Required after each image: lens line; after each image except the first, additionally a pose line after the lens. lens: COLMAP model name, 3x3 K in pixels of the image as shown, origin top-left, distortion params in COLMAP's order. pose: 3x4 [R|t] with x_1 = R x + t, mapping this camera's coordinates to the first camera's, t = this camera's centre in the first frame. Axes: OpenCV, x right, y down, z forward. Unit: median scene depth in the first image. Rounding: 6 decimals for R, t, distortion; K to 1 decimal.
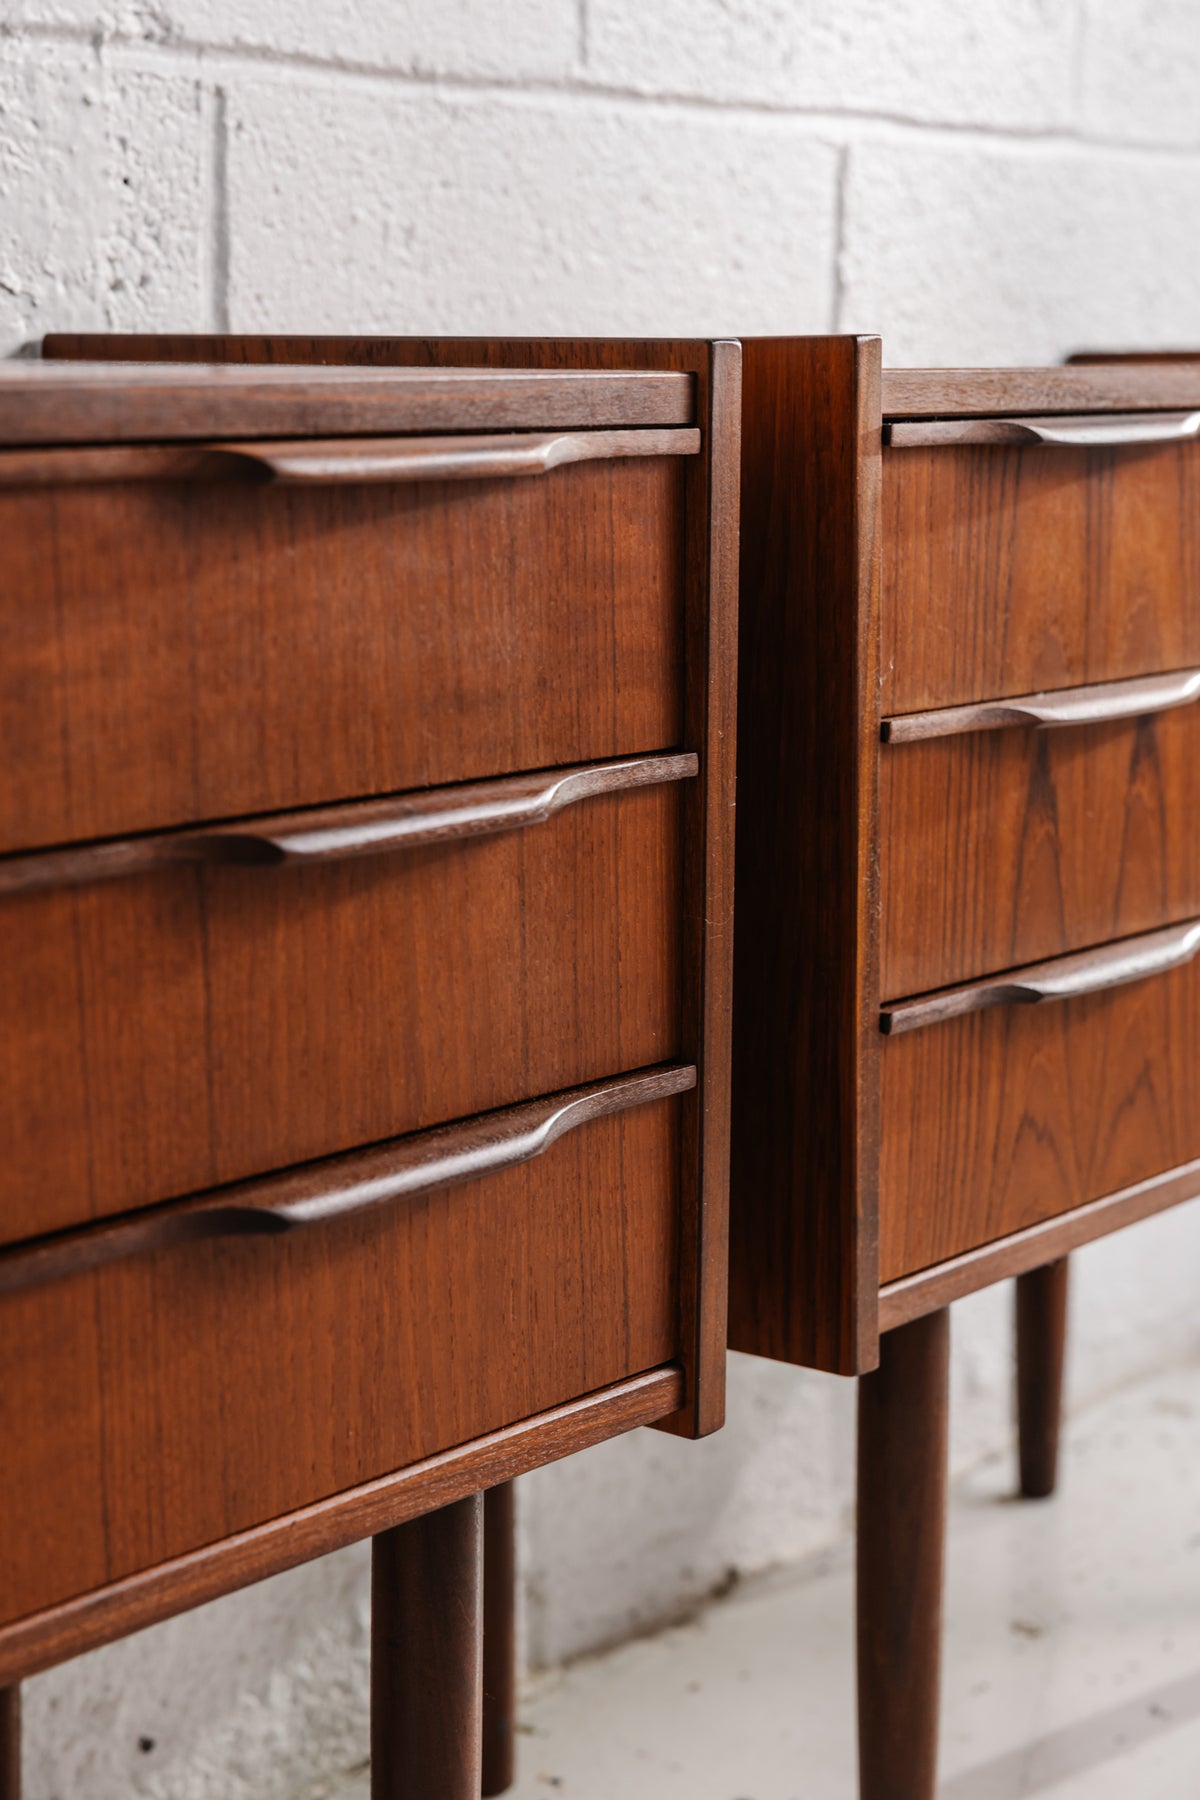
lens RADIAL K [[3159.7, 0, 600.0], [0, 3159.7, 900.0], [0, 0, 1]] dist [-0.012094, 0.063064]
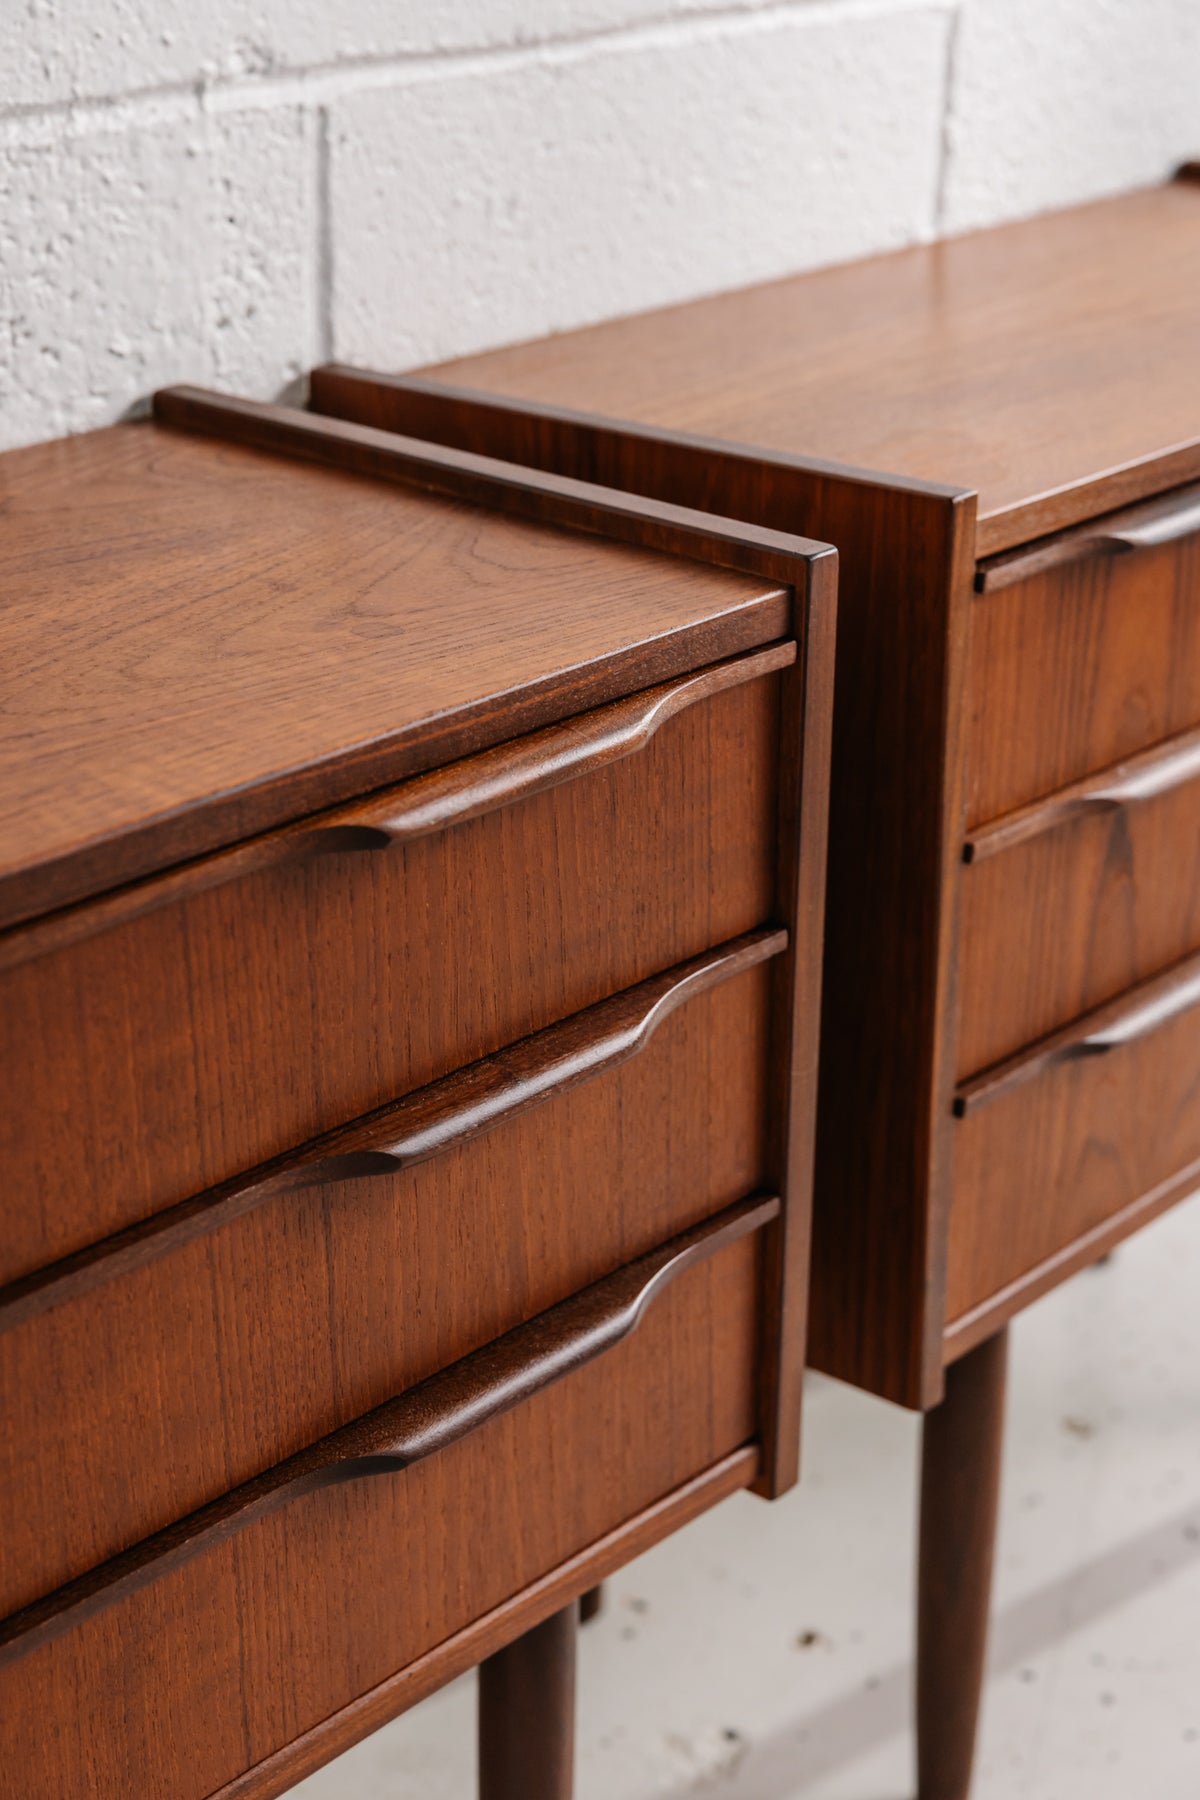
lens RADIAL K [[3159.7, 0, 600.0], [0, 3159.7, 900.0], [0, 0, 1]] dist [-0.012094, 0.063064]
pose [[0.999525, 0.015414, -0.026675, -0.003017], [-0.008979, 0.974001, 0.226367, -0.251585], [0.029470, -0.226020, 0.973677, -0.021831]]
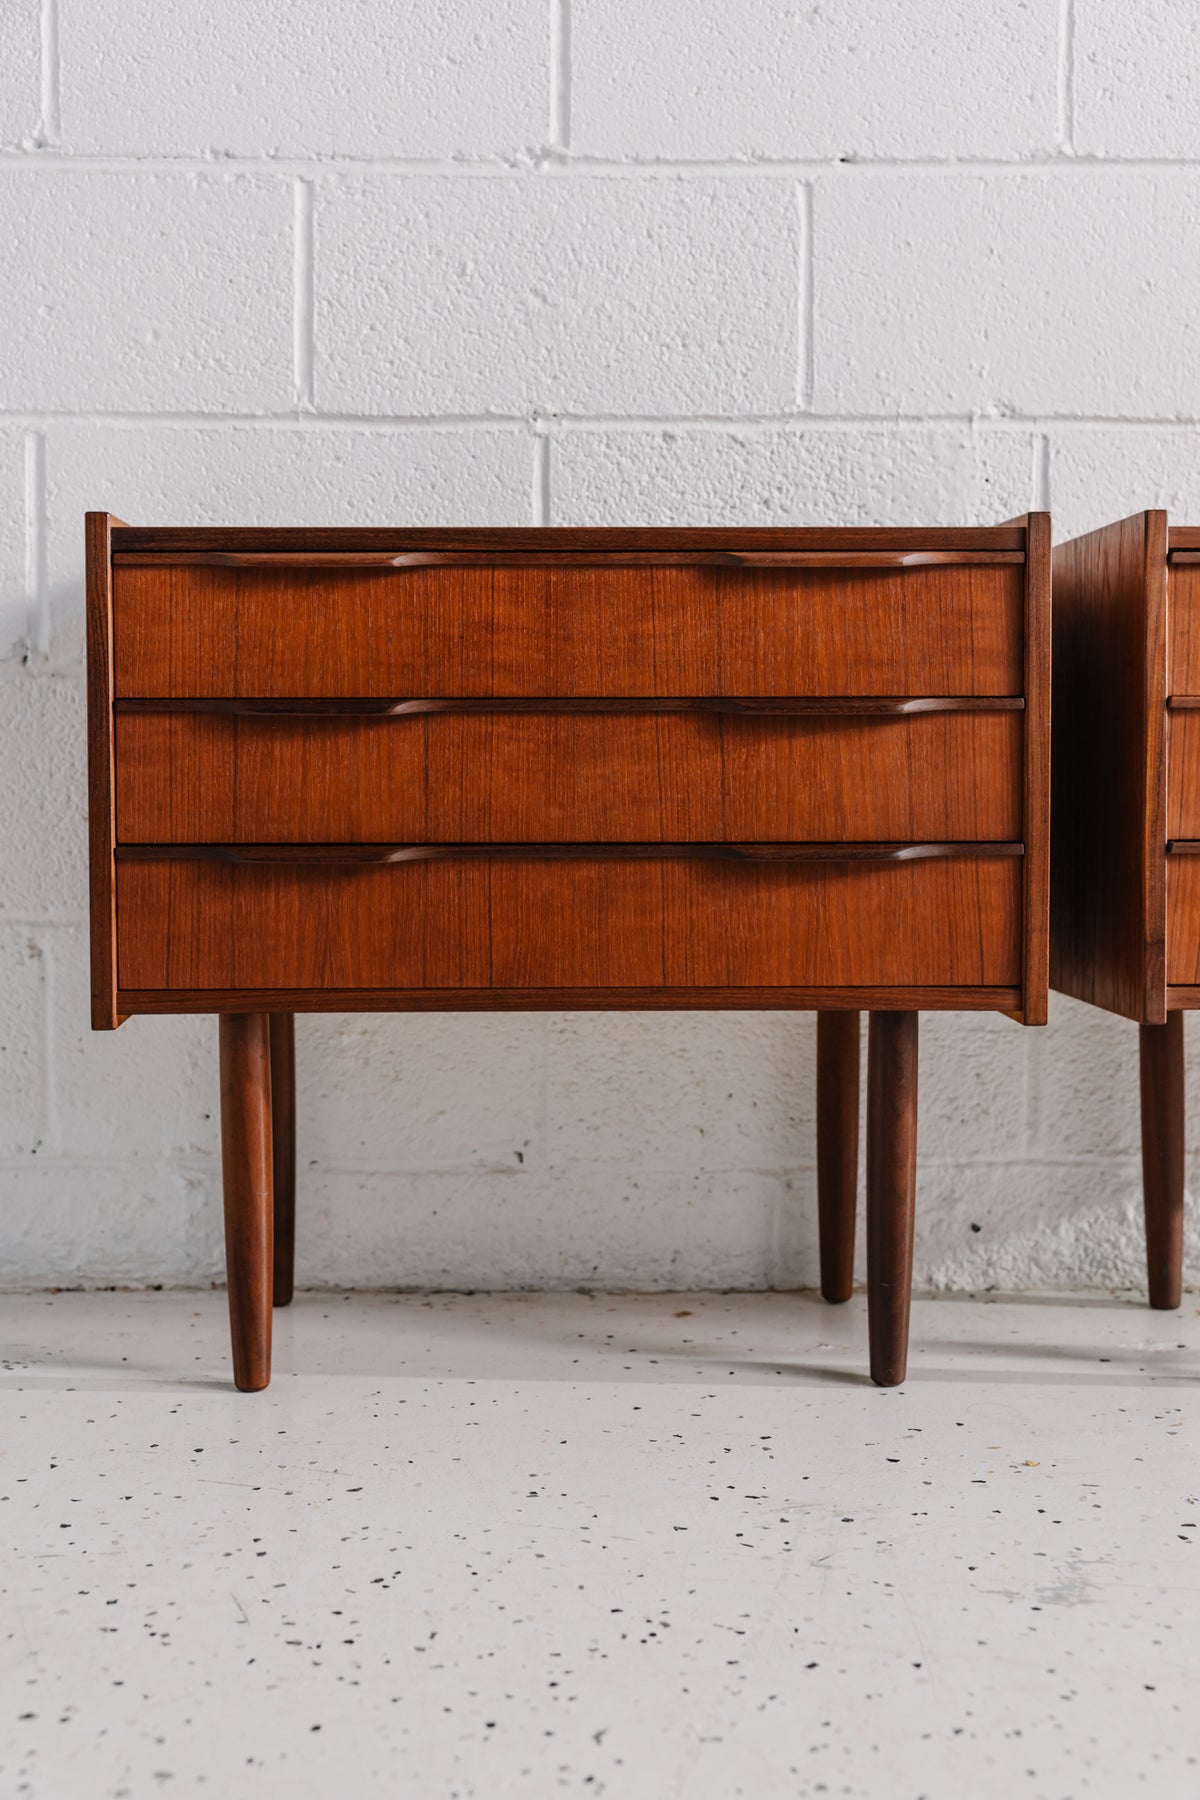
lens RADIAL K [[2330.0, 0, 597.3], [0, 2330.0, 878.4], [0, 0, 1]] dist [0.008603, -0.011914]
pose [[0.635099, 0.030889, -0.771813, 0.968246], [-0.132408, 0.988764, -0.069383, 0.202007], [0.760997, 0.146260, 0.632053, -0.202636]]
